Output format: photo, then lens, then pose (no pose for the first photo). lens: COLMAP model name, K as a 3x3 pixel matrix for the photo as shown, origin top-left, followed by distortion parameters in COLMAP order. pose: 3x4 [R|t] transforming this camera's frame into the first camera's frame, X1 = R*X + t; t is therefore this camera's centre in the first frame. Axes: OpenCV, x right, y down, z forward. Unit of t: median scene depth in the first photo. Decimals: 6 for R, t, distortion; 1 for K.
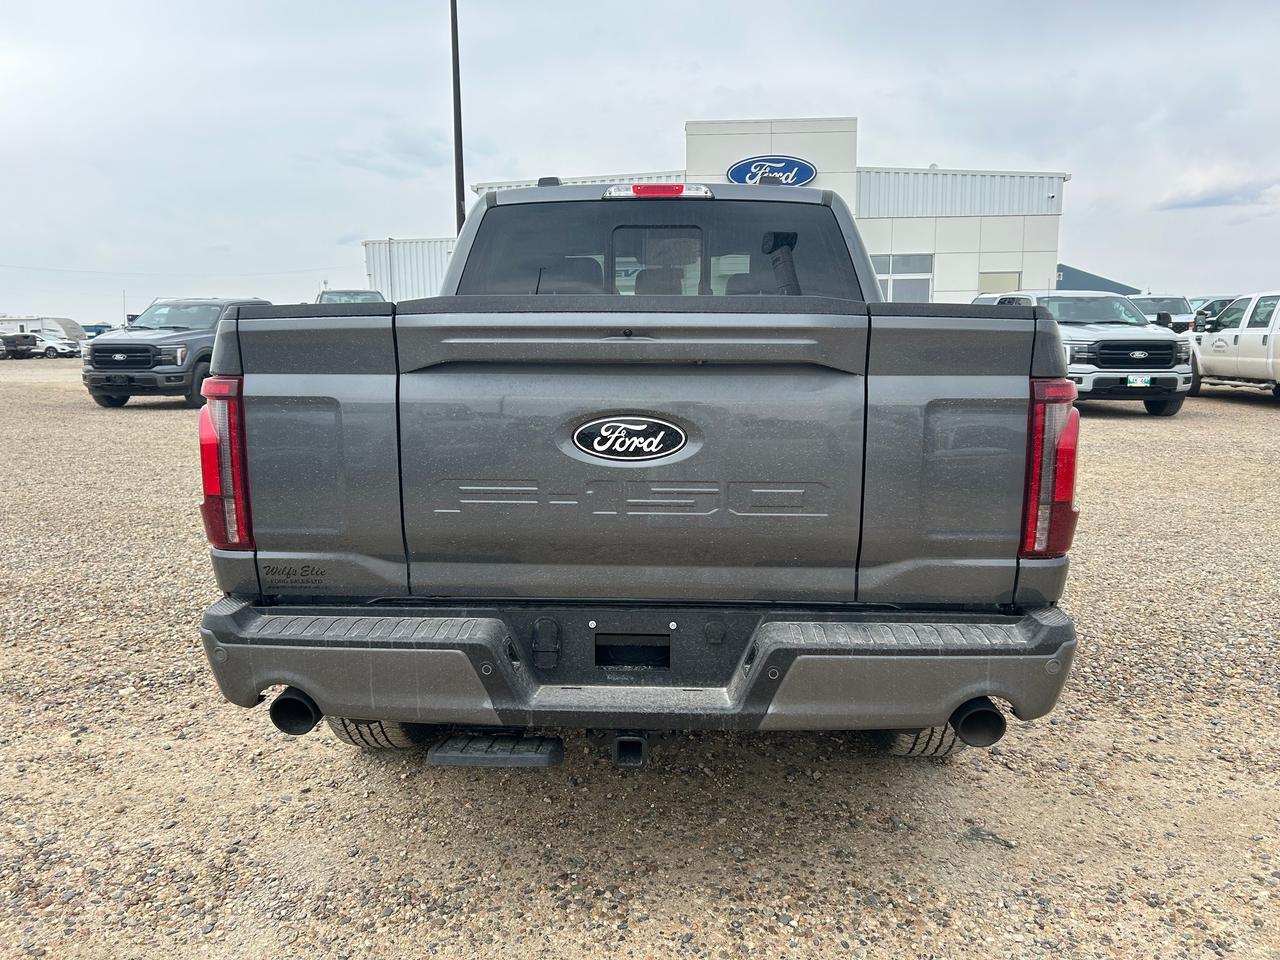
lens RADIAL K [[982.6, 0, 641.3], [0, 982.6, 494.5], [0, 0, 1]] dist [0.065278, -0.078857]
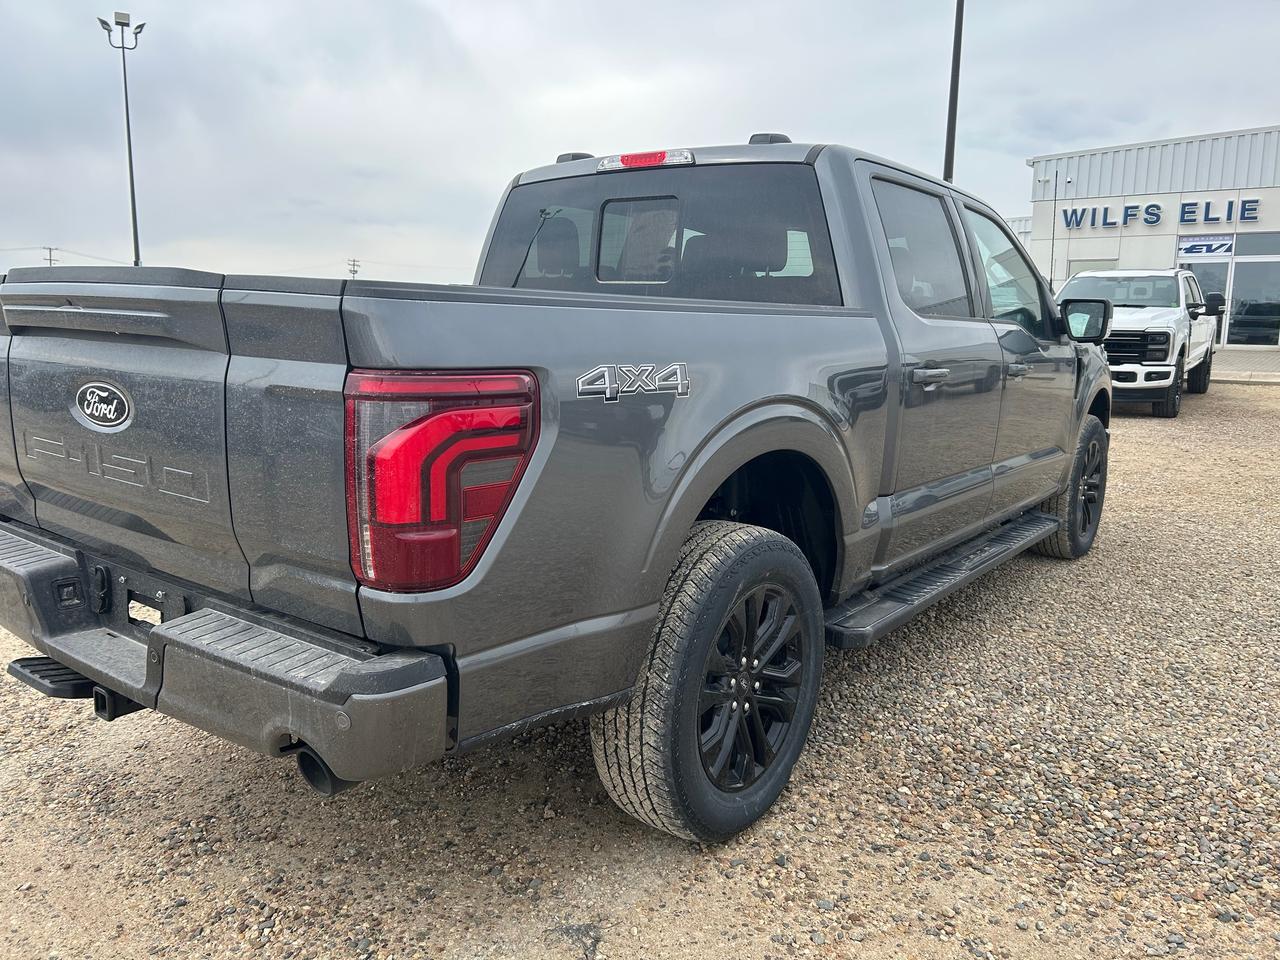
lens RADIAL K [[979.2, 0, 640.0], [0, 979.2, 480.0], [0, 0, 1]] dist [0.018983, -0.000300]
pose [[0.815479, 0.115391, -0.567167, 0.792654], [-0.114353, 0.992730, 0.037555, -0.061582], [0.567378, 0.034232, 0.822746, 0.352445]]
